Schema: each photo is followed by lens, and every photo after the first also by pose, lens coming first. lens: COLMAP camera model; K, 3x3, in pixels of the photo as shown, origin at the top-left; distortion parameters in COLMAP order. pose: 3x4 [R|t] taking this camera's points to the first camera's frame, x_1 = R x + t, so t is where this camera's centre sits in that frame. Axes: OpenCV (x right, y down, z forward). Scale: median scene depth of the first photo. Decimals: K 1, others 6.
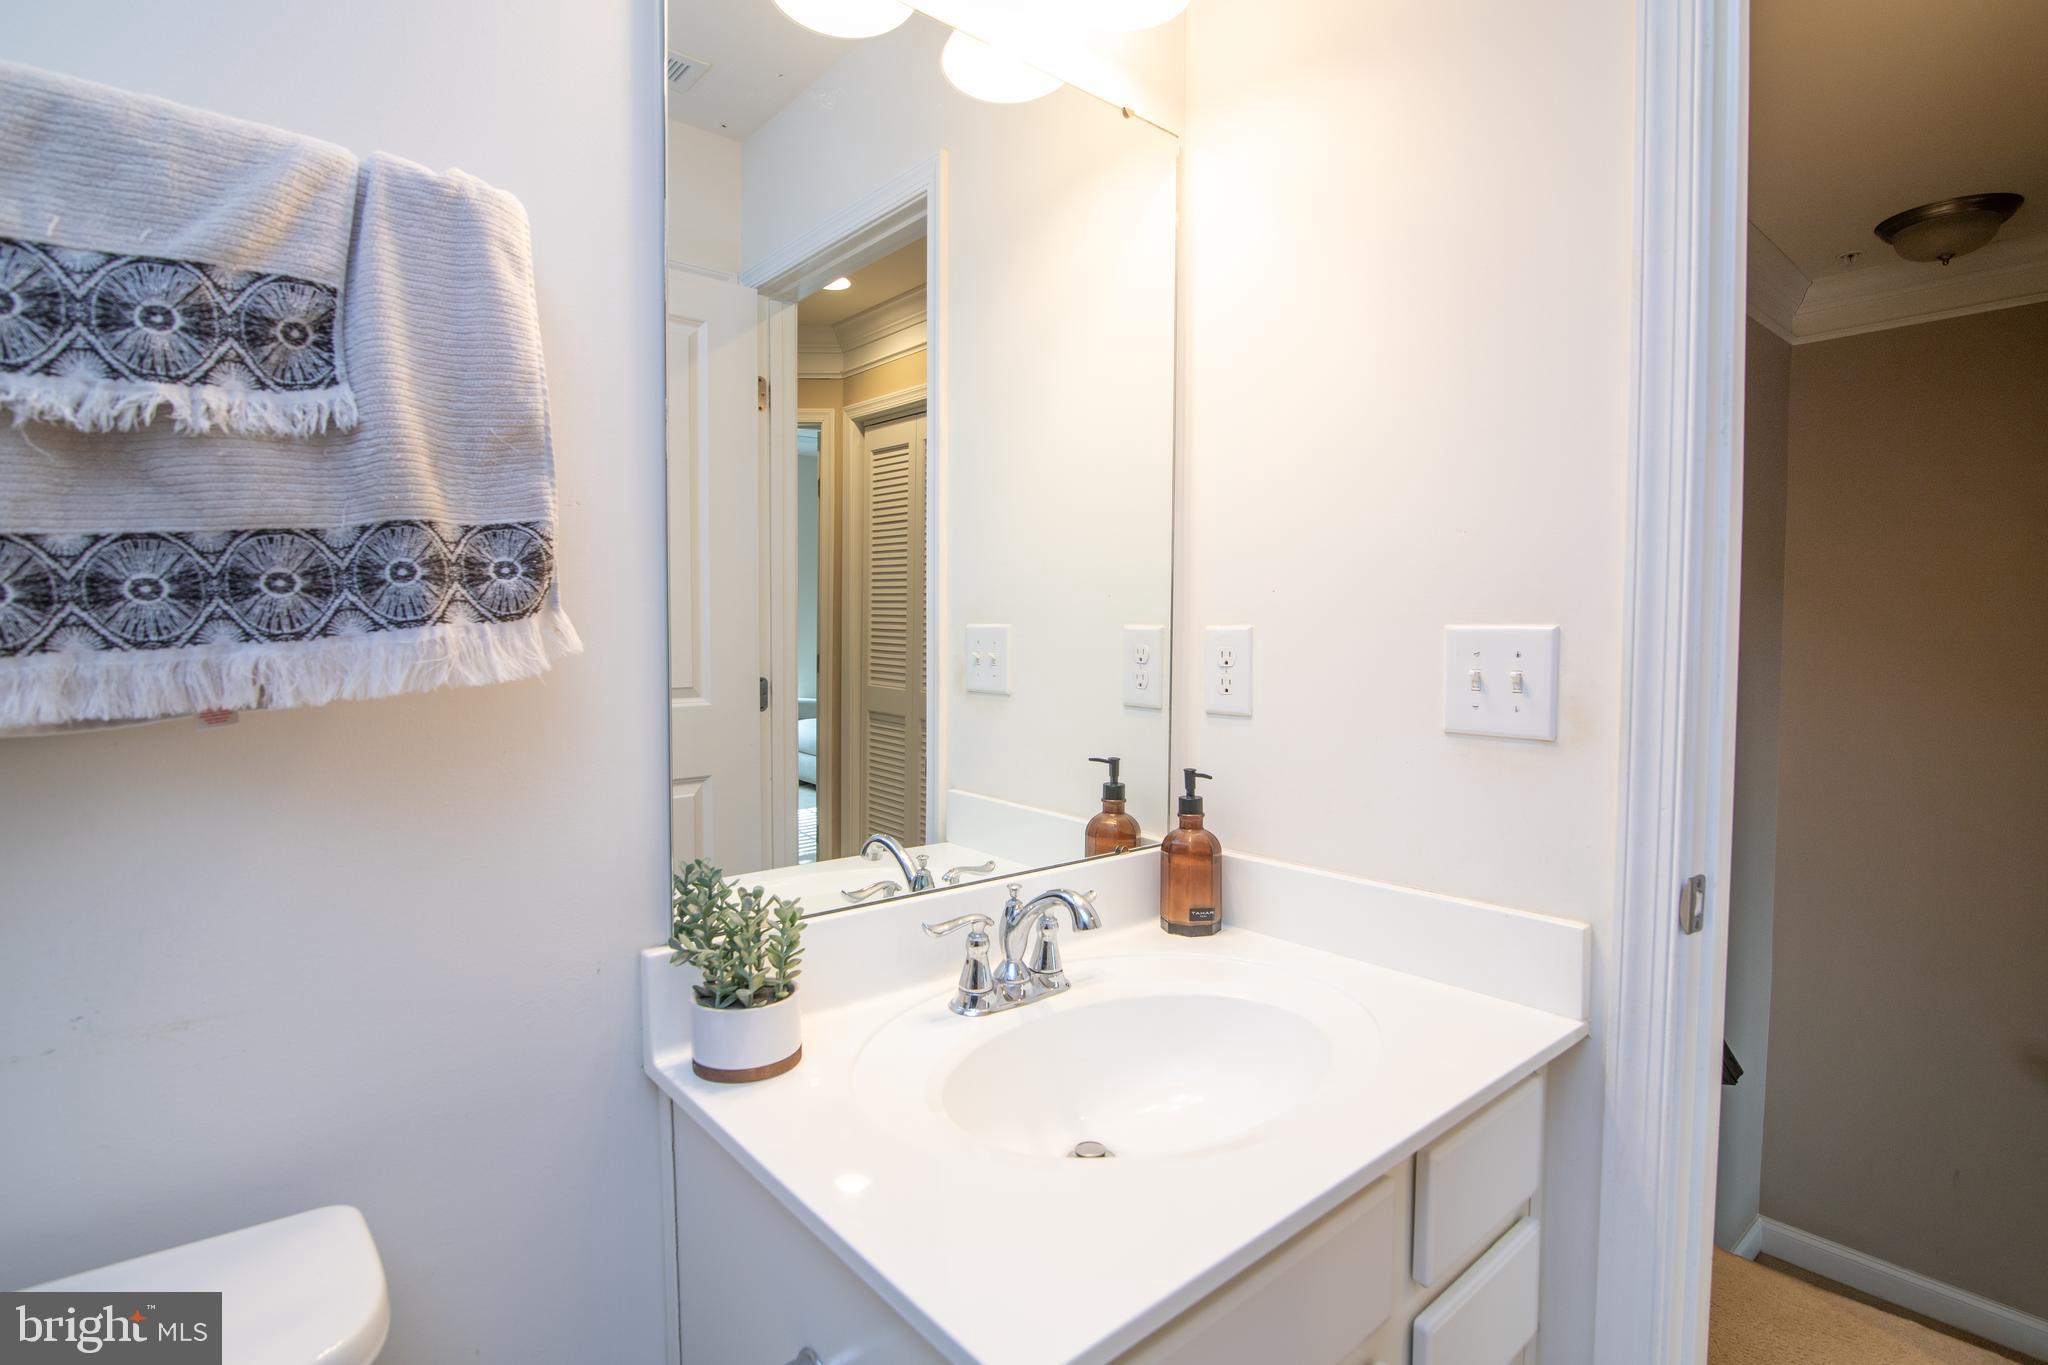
lens RADIAL K [[943.4, 0, 1027.1], [0, 943.4, 680.1], [0, 0, 1]] dist [-0.022627, 0.000430]
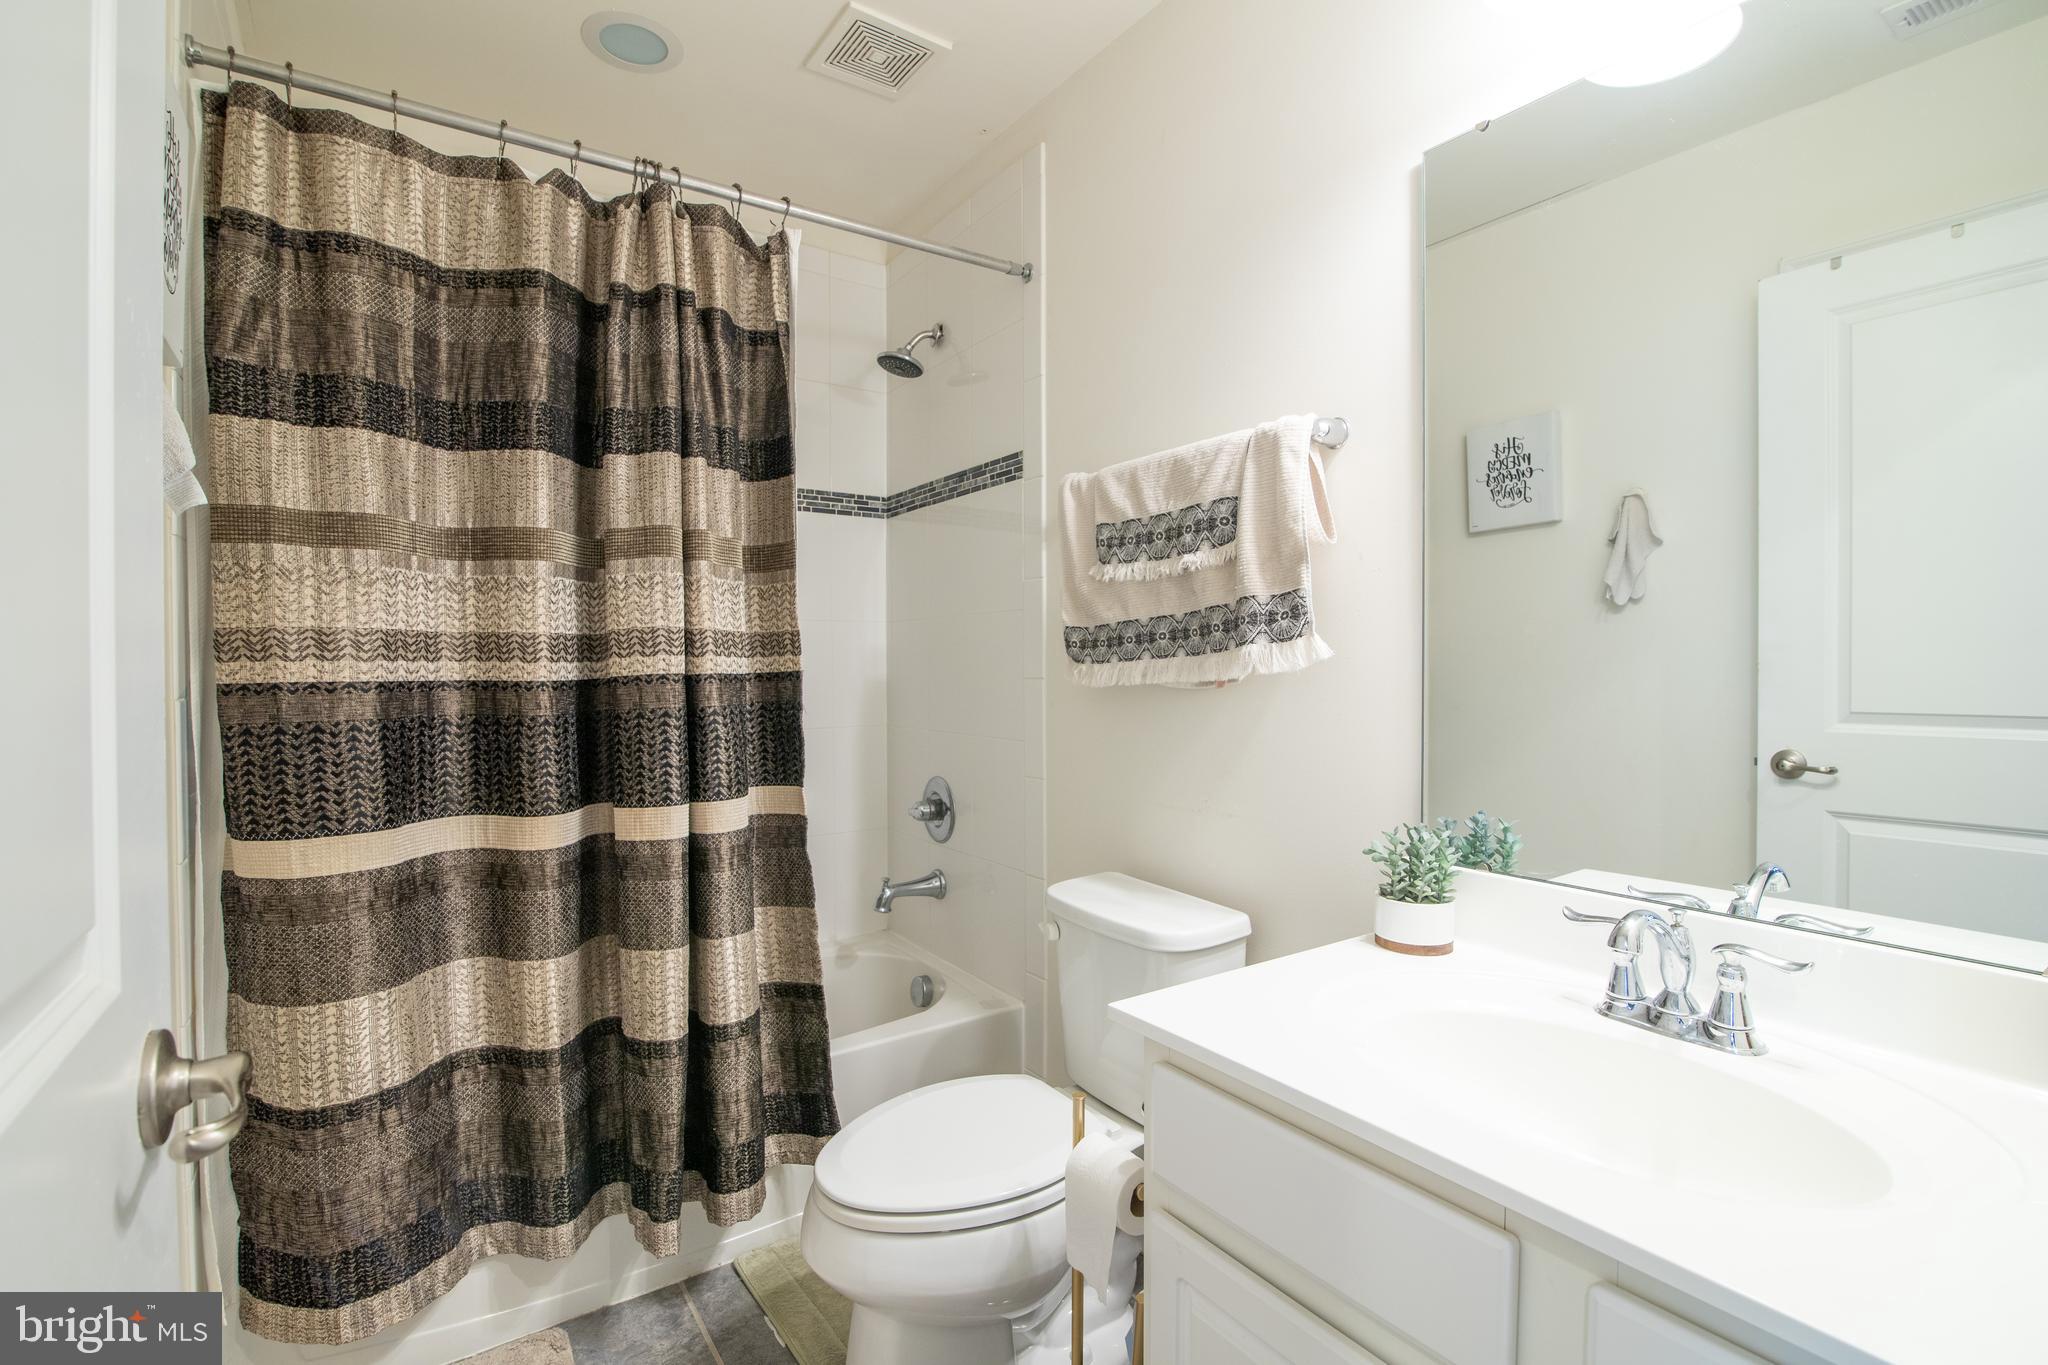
lens RADIAL K [[943.4, 0, 1027.1], [0, 943.4, 680.1], [0, 0, 1]] dist [-0.022627, 0.000430]
pose [[-0.078924, 0.022379, -0.996629, 1.596069], [-0.041888, 0.998791, 0.025745, -0.012664], [0.996000, 0.043778, -0.077891, 0.689549]]
